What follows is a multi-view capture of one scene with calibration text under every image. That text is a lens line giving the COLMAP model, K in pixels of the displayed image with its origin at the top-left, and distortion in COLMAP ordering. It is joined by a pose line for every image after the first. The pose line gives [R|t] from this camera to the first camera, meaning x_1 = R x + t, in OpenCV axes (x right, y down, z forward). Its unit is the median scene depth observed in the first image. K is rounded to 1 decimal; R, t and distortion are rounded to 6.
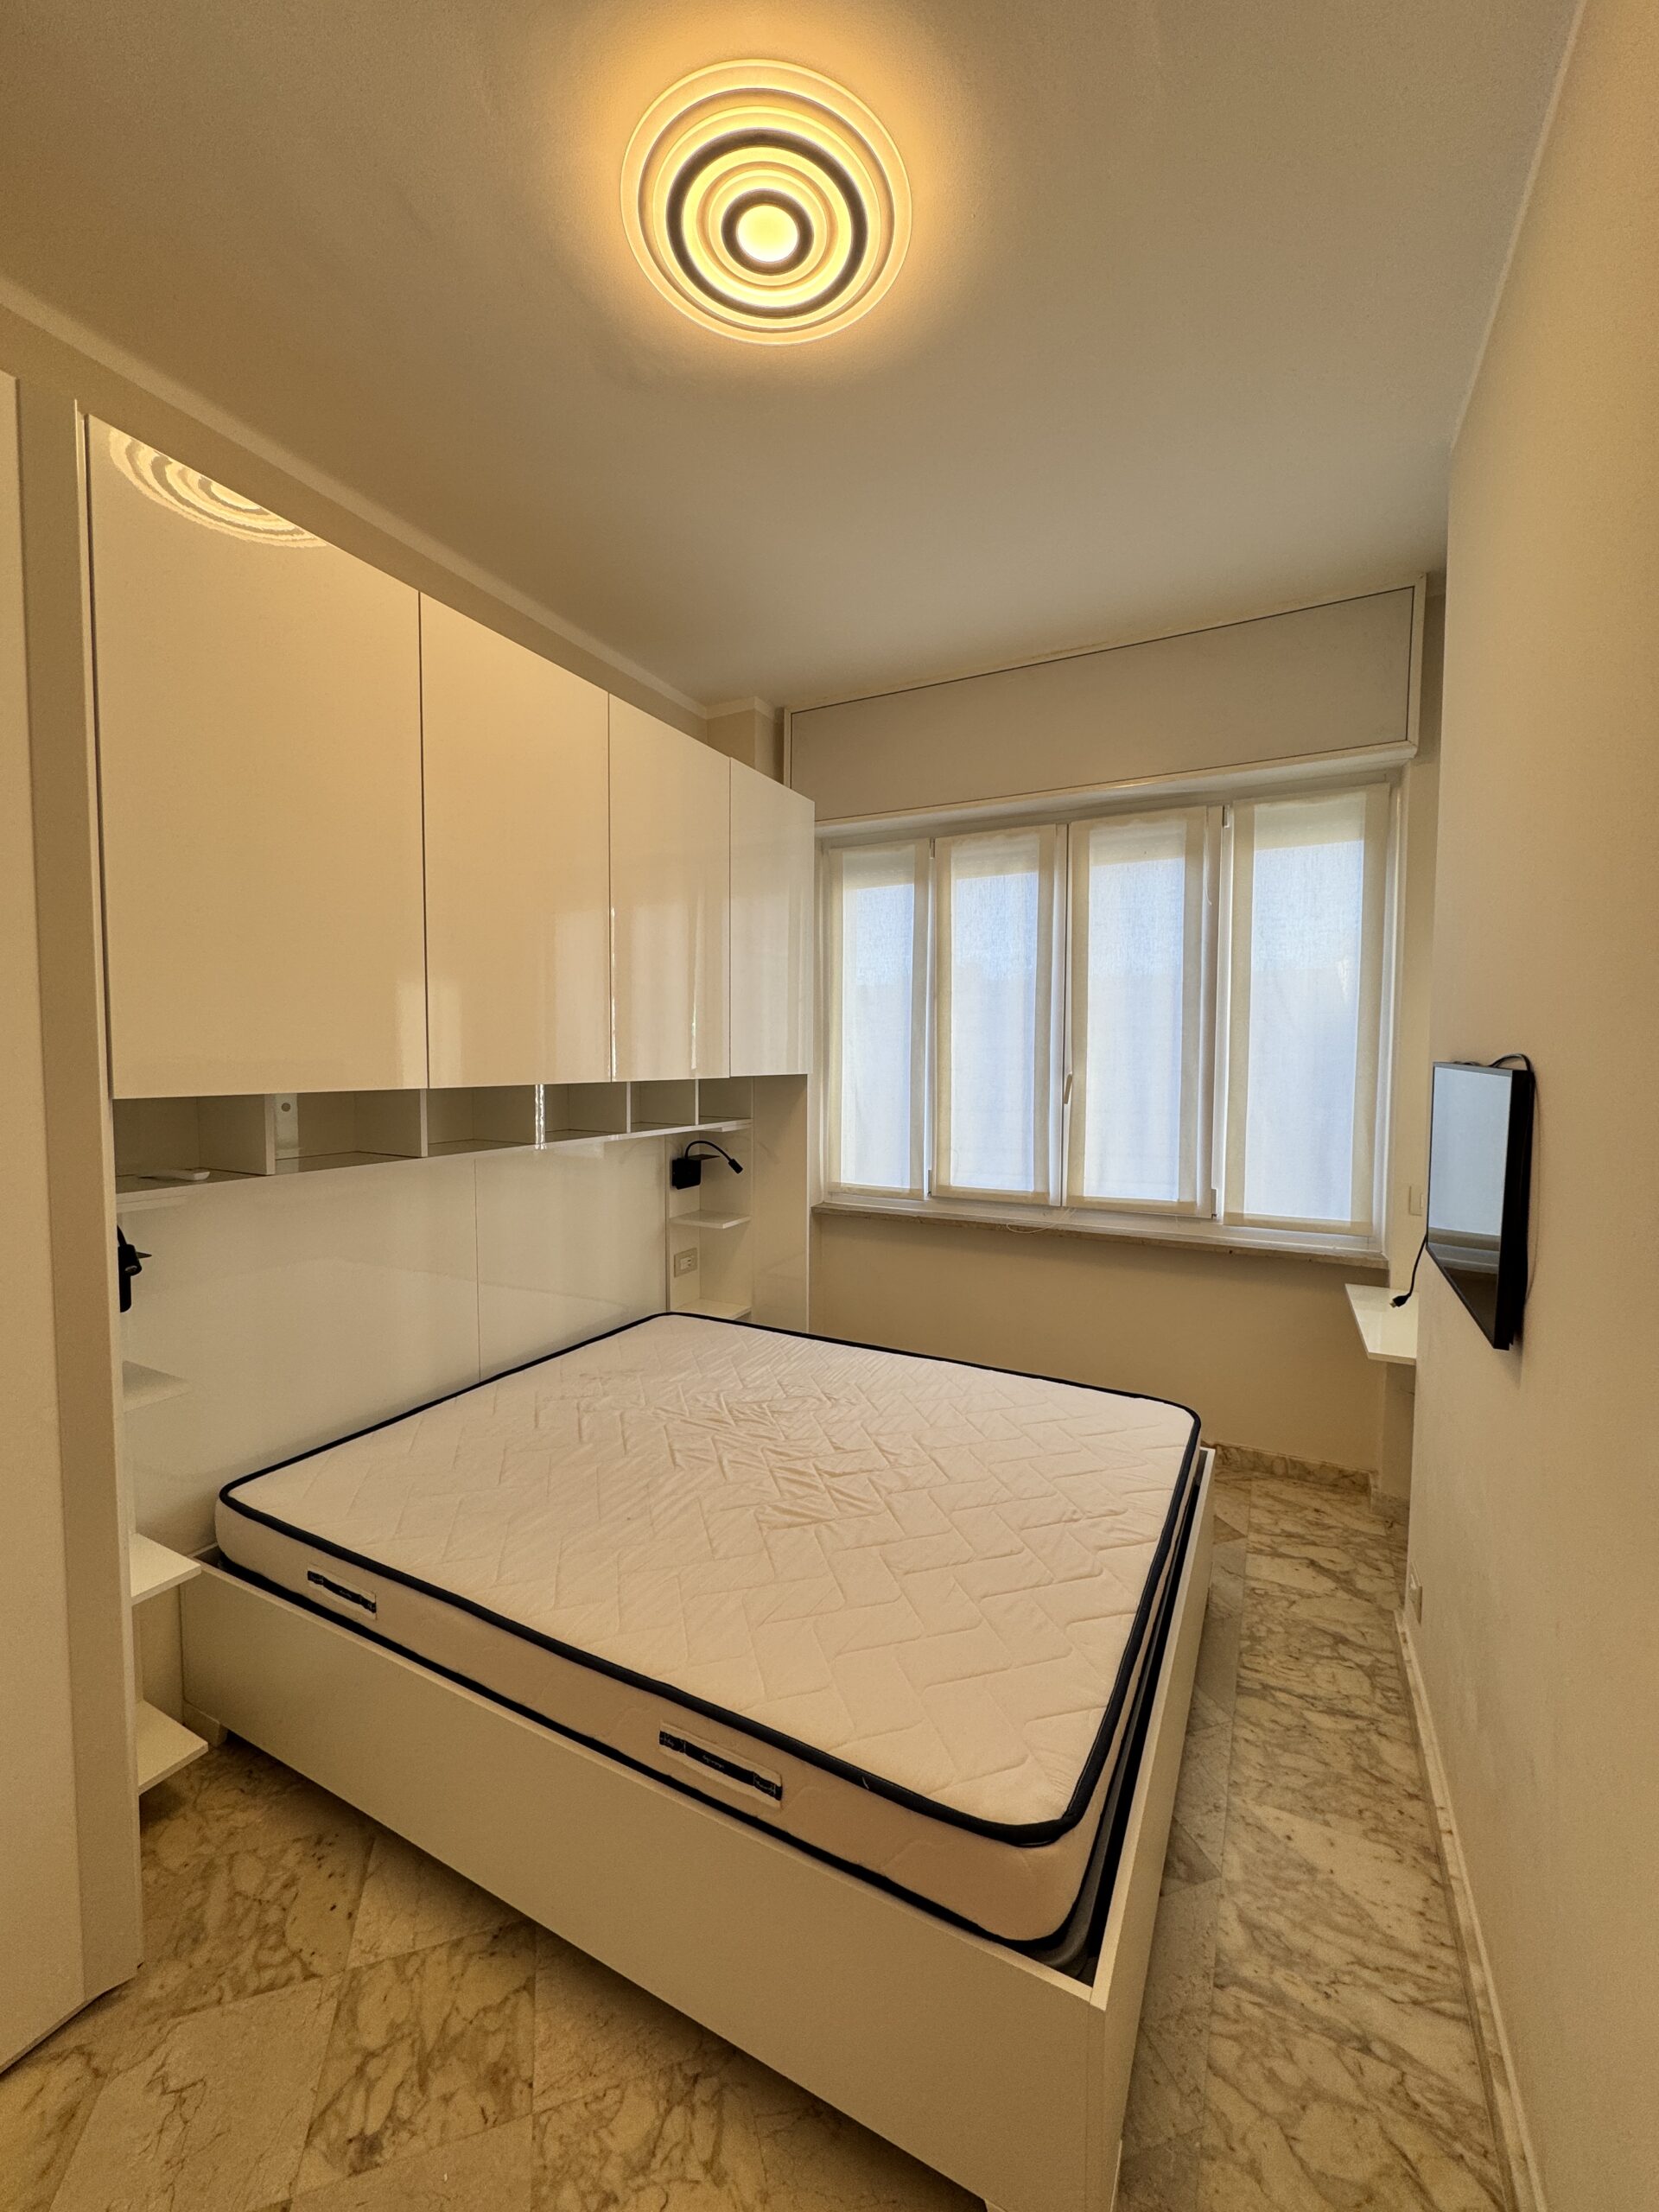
lens RADIAL K [[880.5, 0, 838.6], [0, 880.5, 1099.1], [0, 0, 1]] dist [-0.003356, 0.000970]
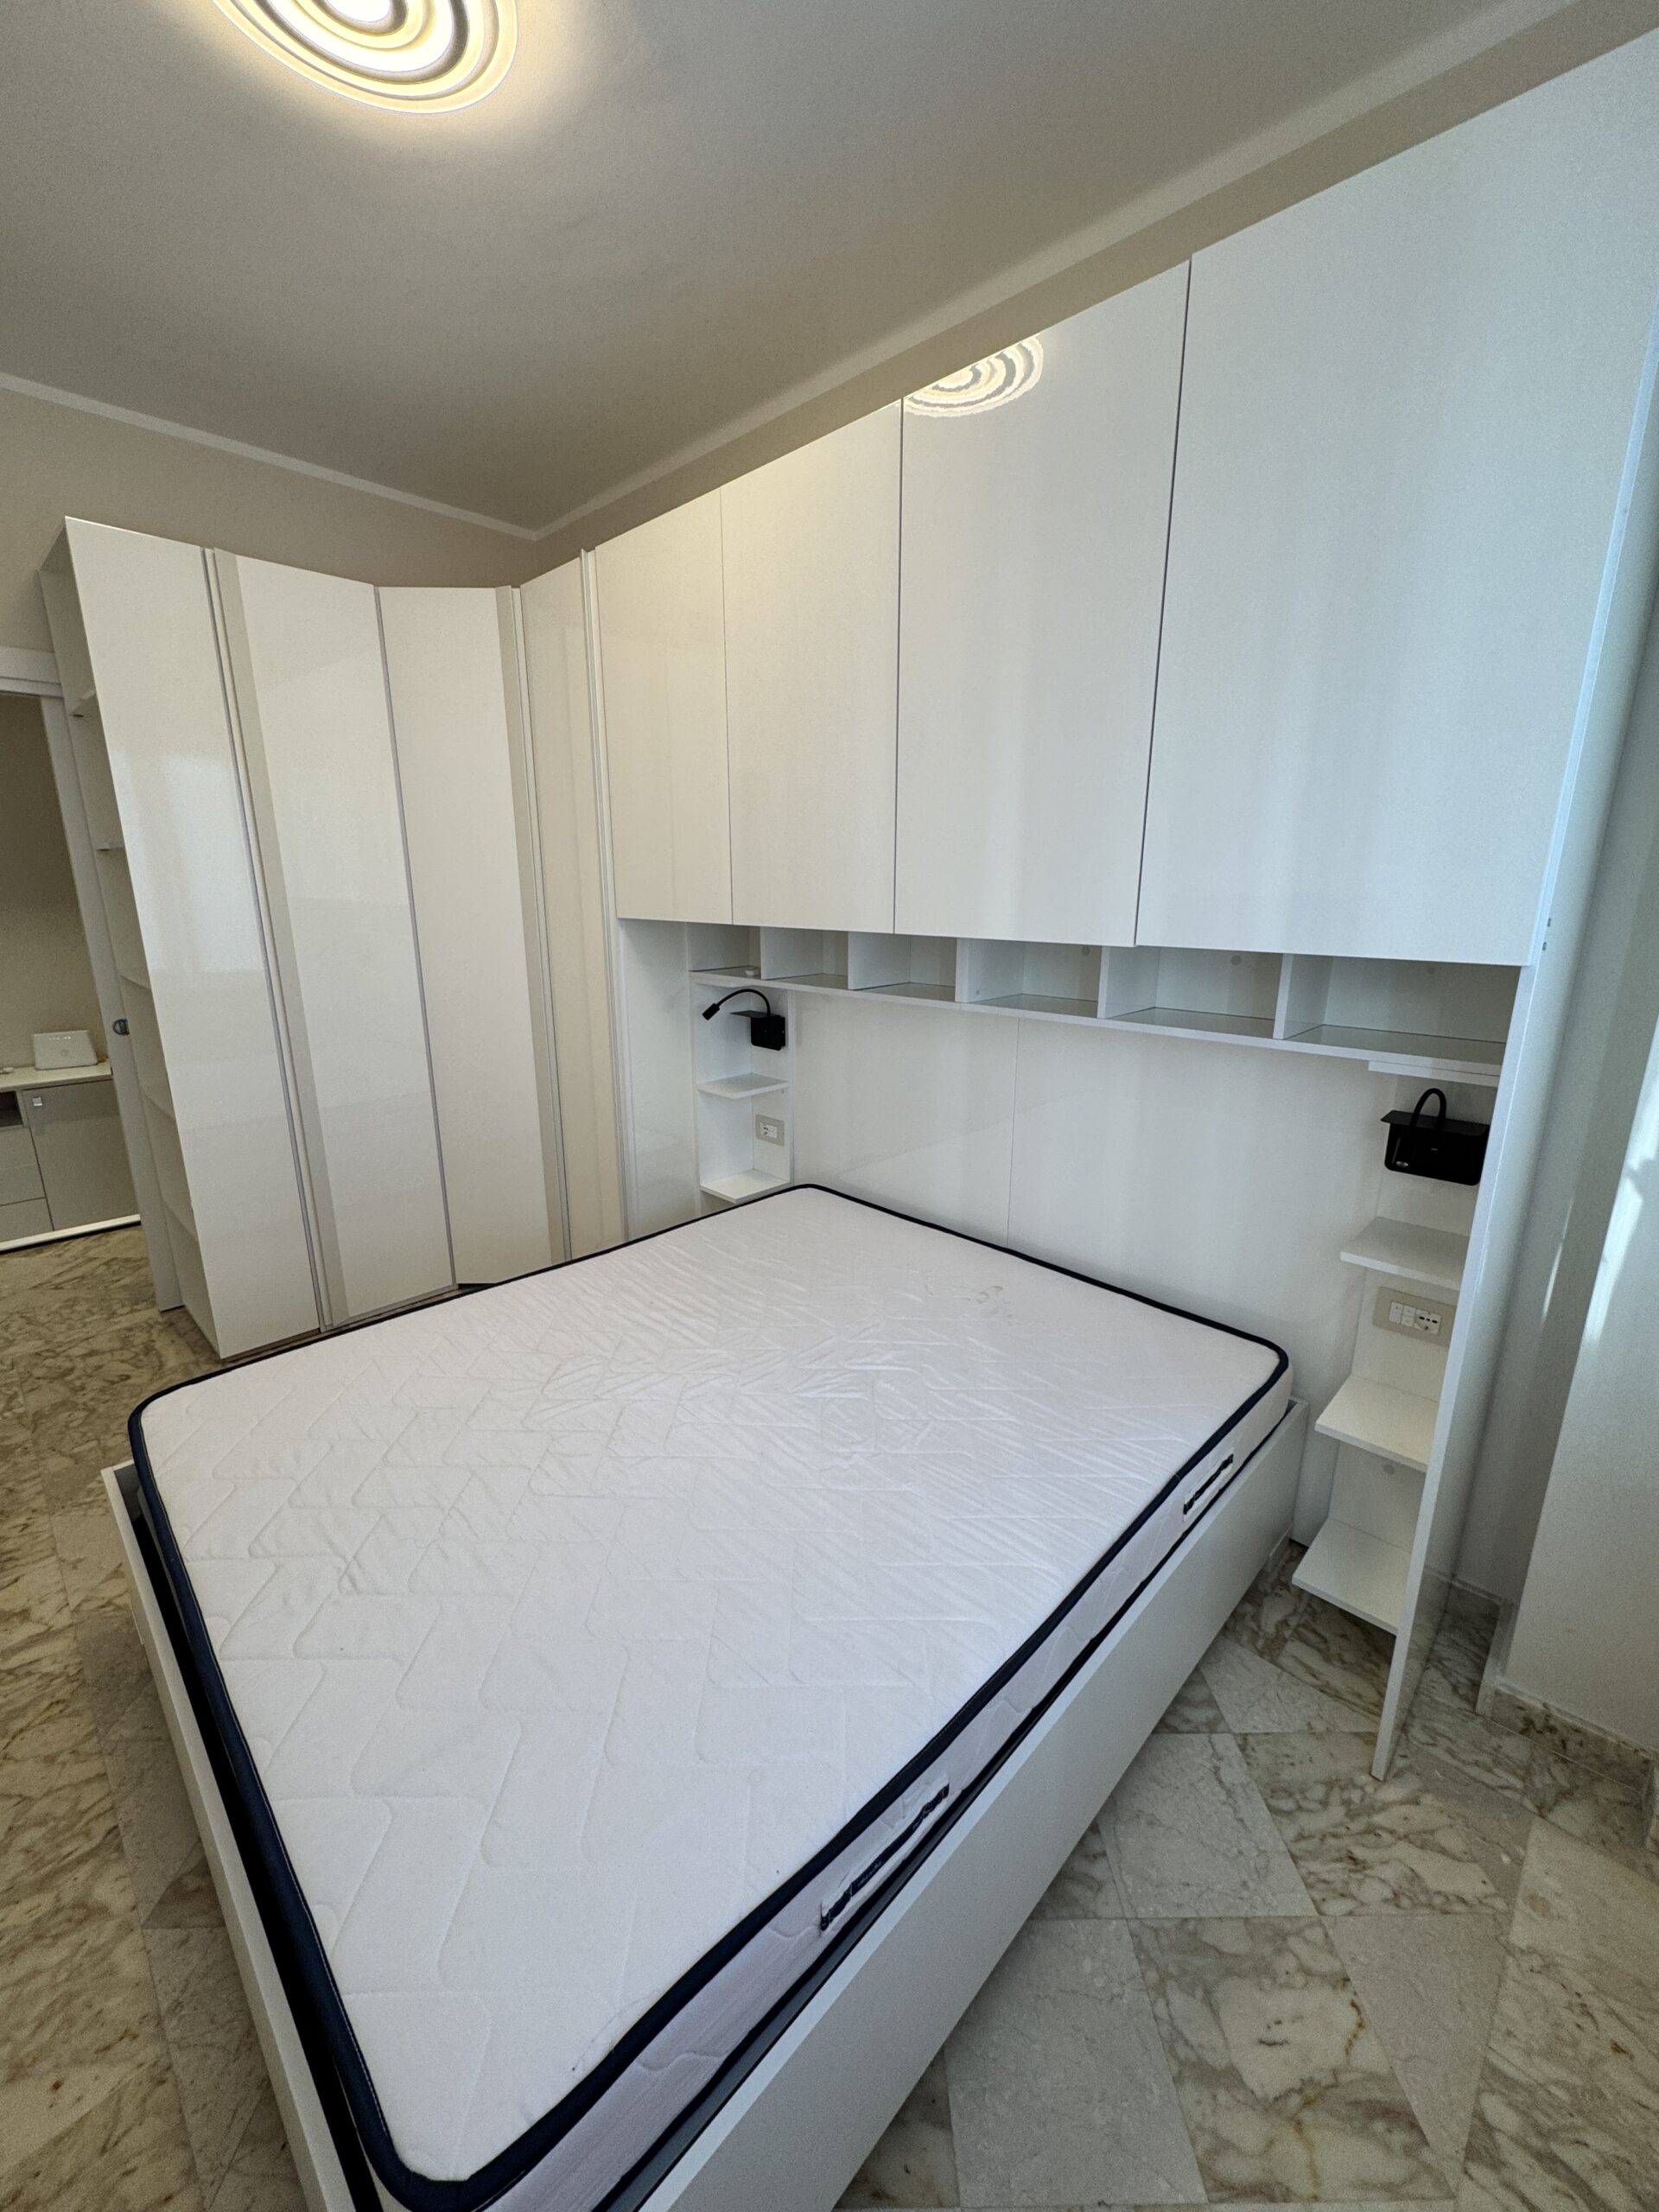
lens RADIAL K [[880.5, 0, 836.5], [0, 880.5, 1102.4], [0, 0, 1]] dist [-0.003356, 0.000970]
pose [[-0.299888, 0.232523, -0.925203, 0.539151], [-0.052005, 0.964413, 0.259234, -0.076290], [0.952556, 0.125857, -0.277124, 1.148917]]
